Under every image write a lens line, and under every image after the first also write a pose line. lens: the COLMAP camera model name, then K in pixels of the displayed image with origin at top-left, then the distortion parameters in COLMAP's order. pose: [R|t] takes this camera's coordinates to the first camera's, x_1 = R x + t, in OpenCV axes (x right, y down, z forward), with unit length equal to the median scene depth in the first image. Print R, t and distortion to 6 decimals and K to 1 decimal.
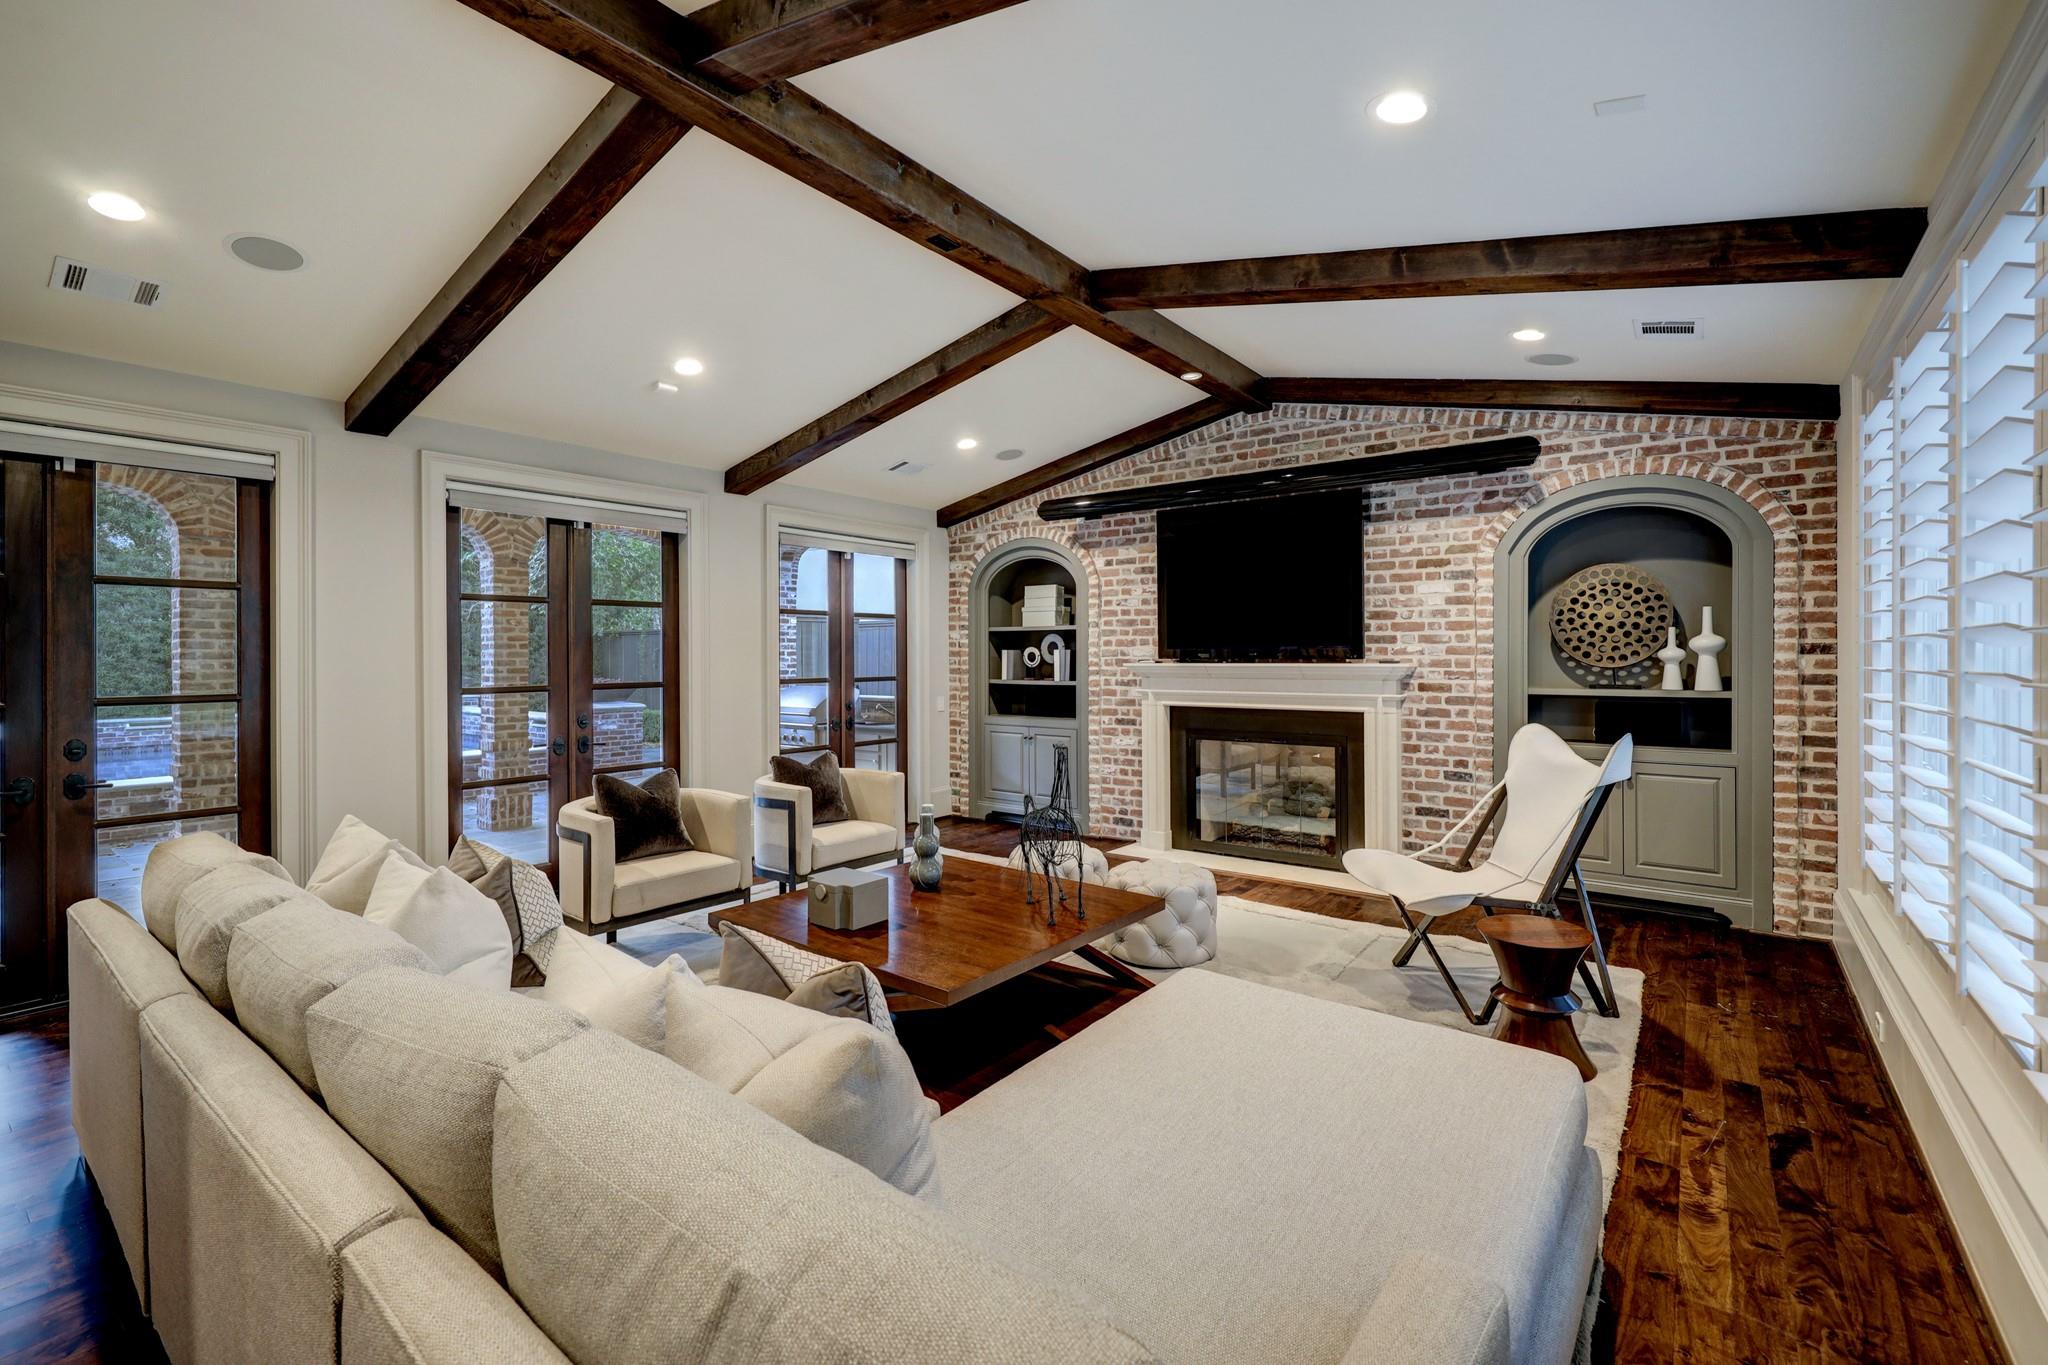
lens RADIAL K [[858.9, 0, 1022.5], [0, 858.9, 655.6], [0, 0, 1]] dist [-0.011141, 0.000020]
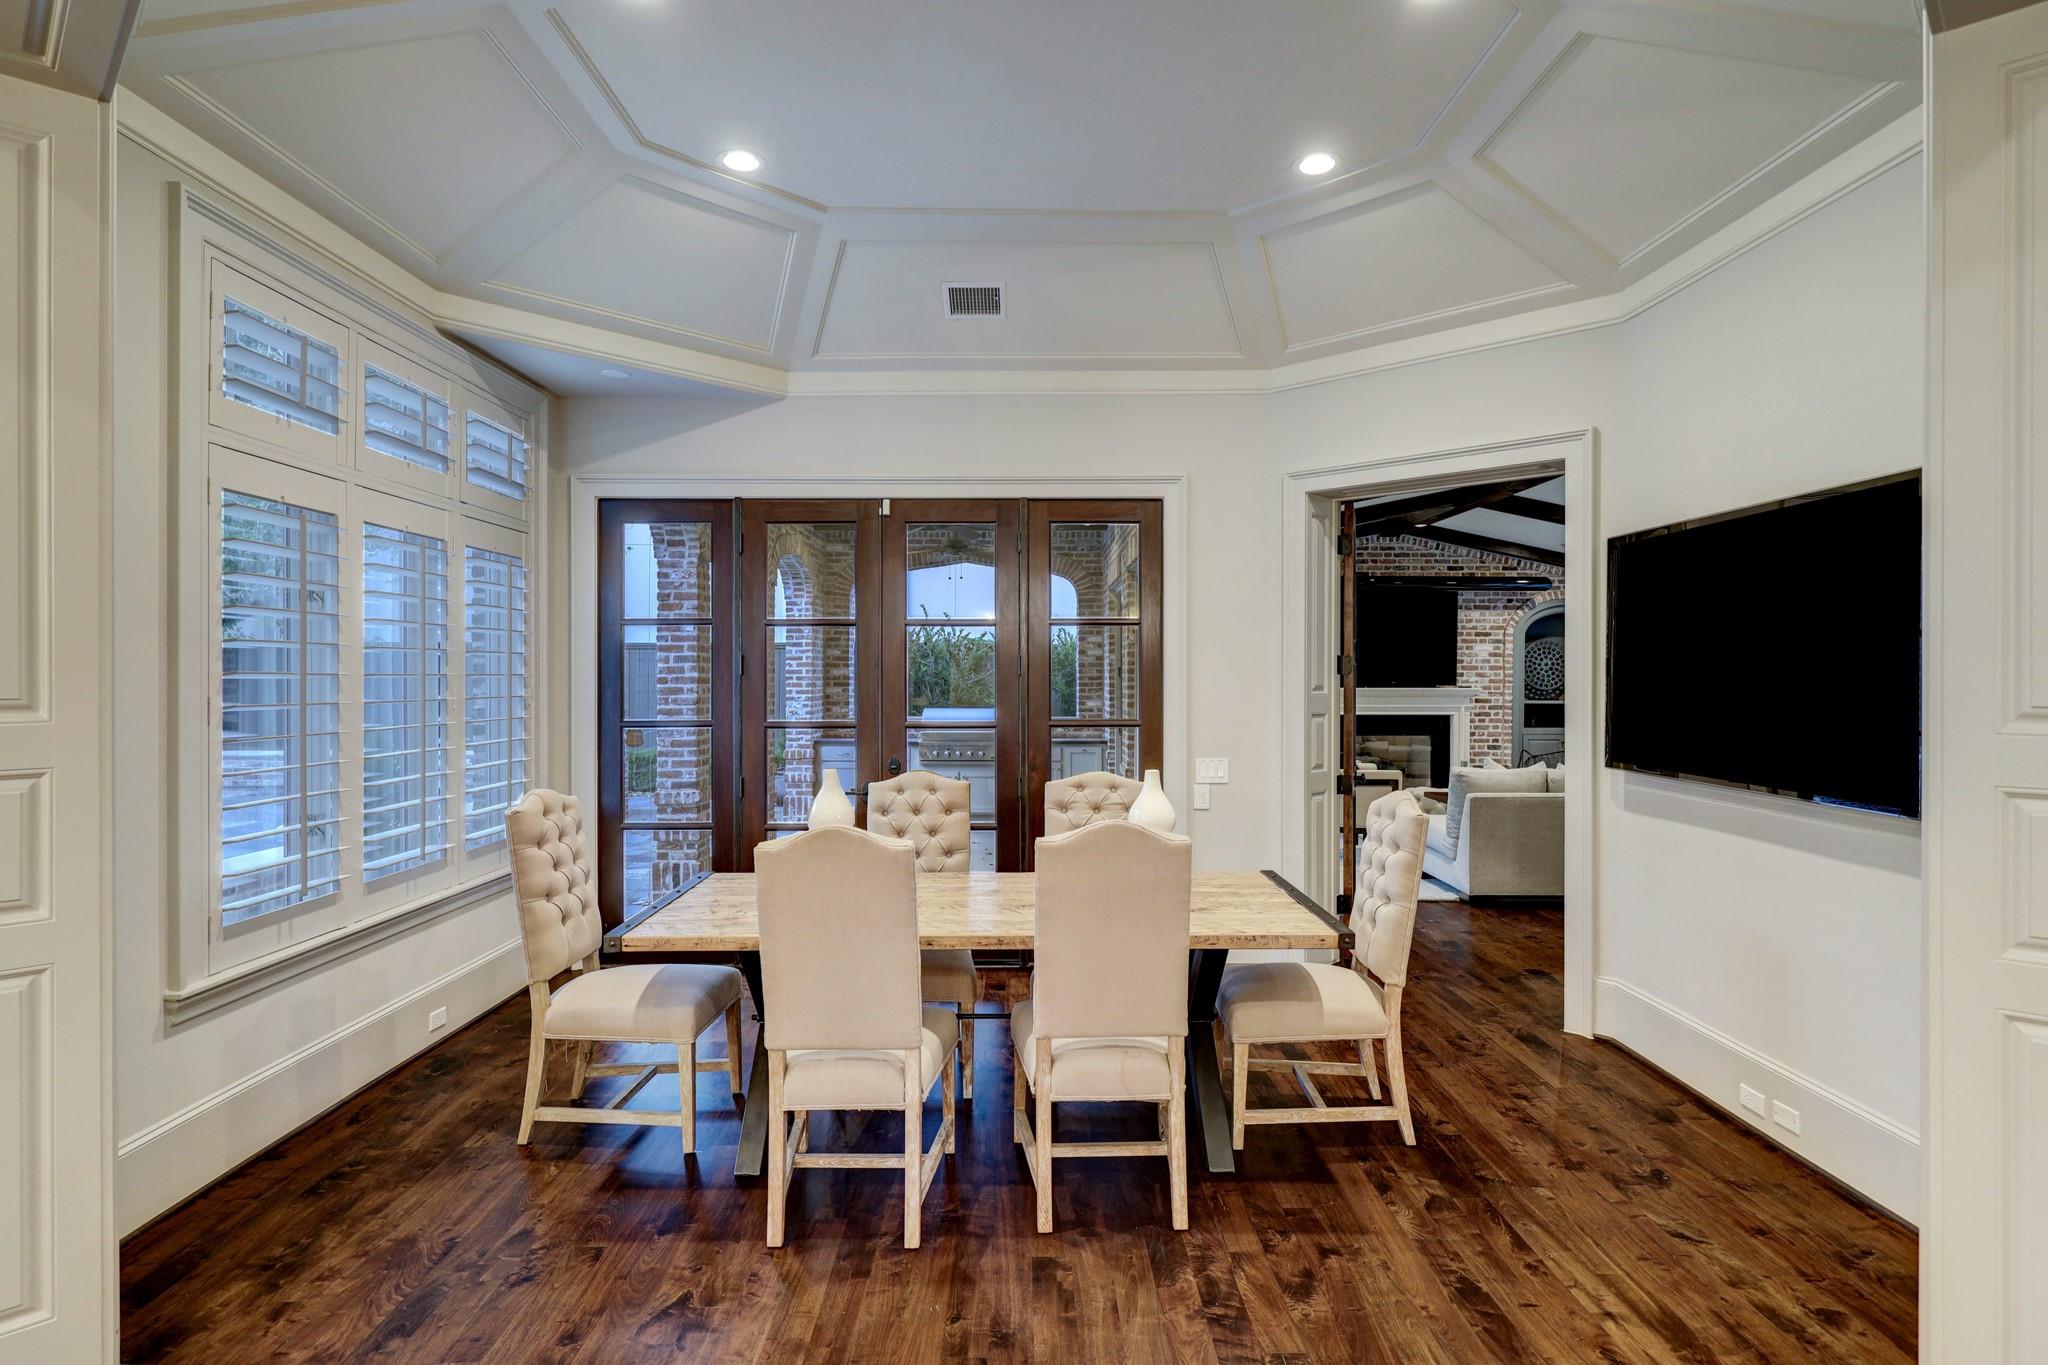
lens RADIAL K [[1110.5, 0, 1026.3], [0, 1110.5, 678.4], [0, 0, 1]] dist [0.001148, -0.000538]
pose [[0.798167, 0.003519, 0.602426, -1.704605], [-0.003864, 0.999992, -0.000723, -0.005707], [-0.602424, -0.001751, 0.798174, -0.323266]]
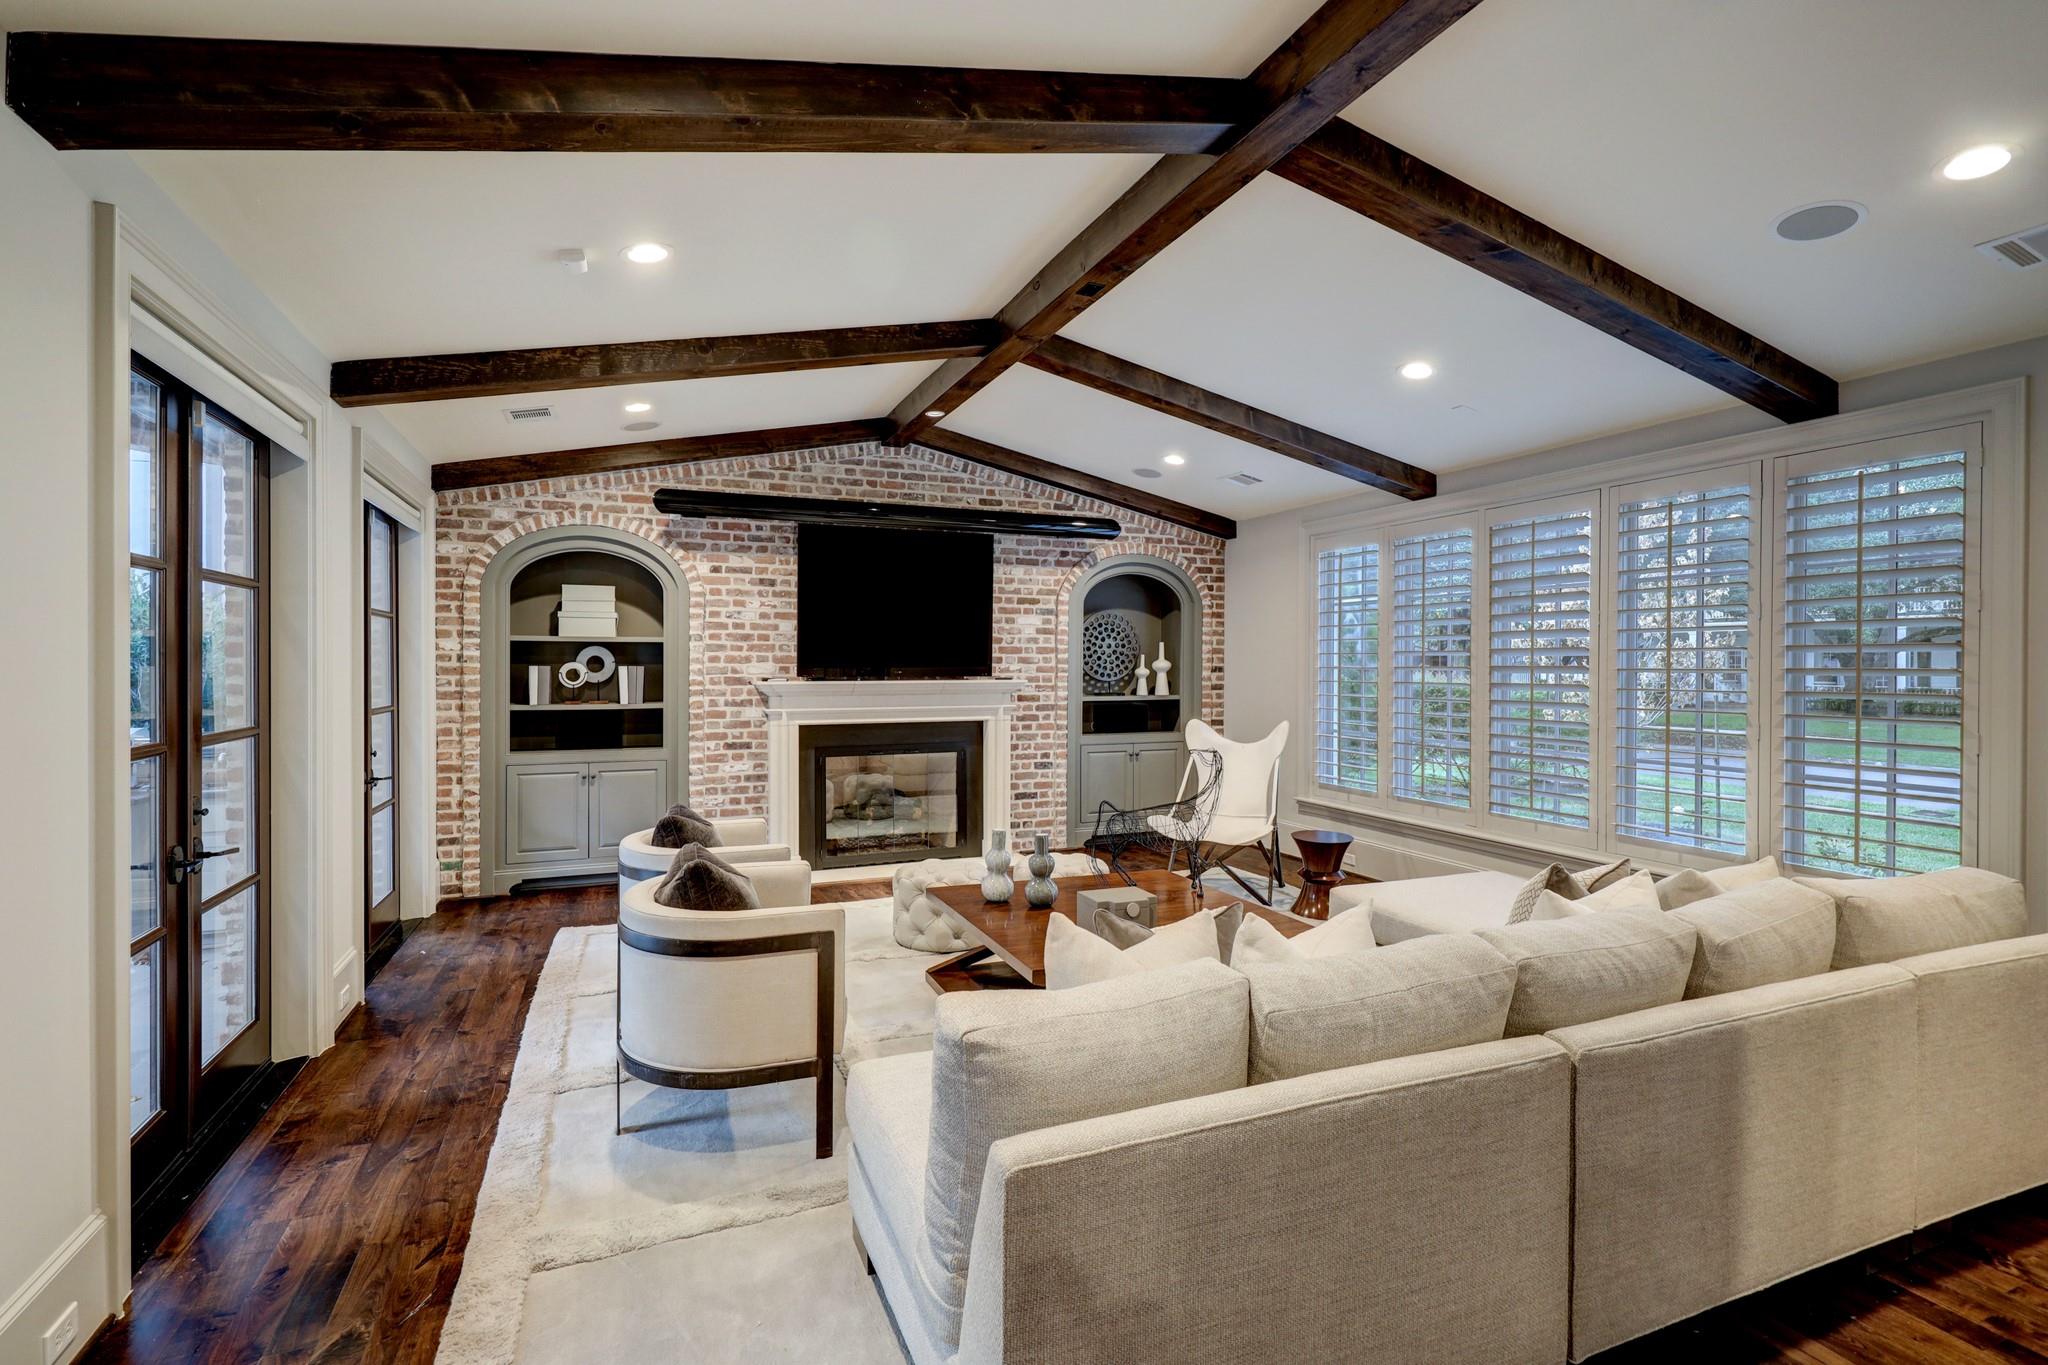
lens RADIAL K [[924.7, 0, 1011.2], [0, 924.7, 670.1], [0, 0, 1]] dist [-0.001361, -0.000020]
pose [[0.518611, -0.000075, 0.855010, -0.685401], [-0.001665, 0.999998, 0.001098, -0.005950], [-0.855008, -0.001993, 0.518610, 0.291638]]
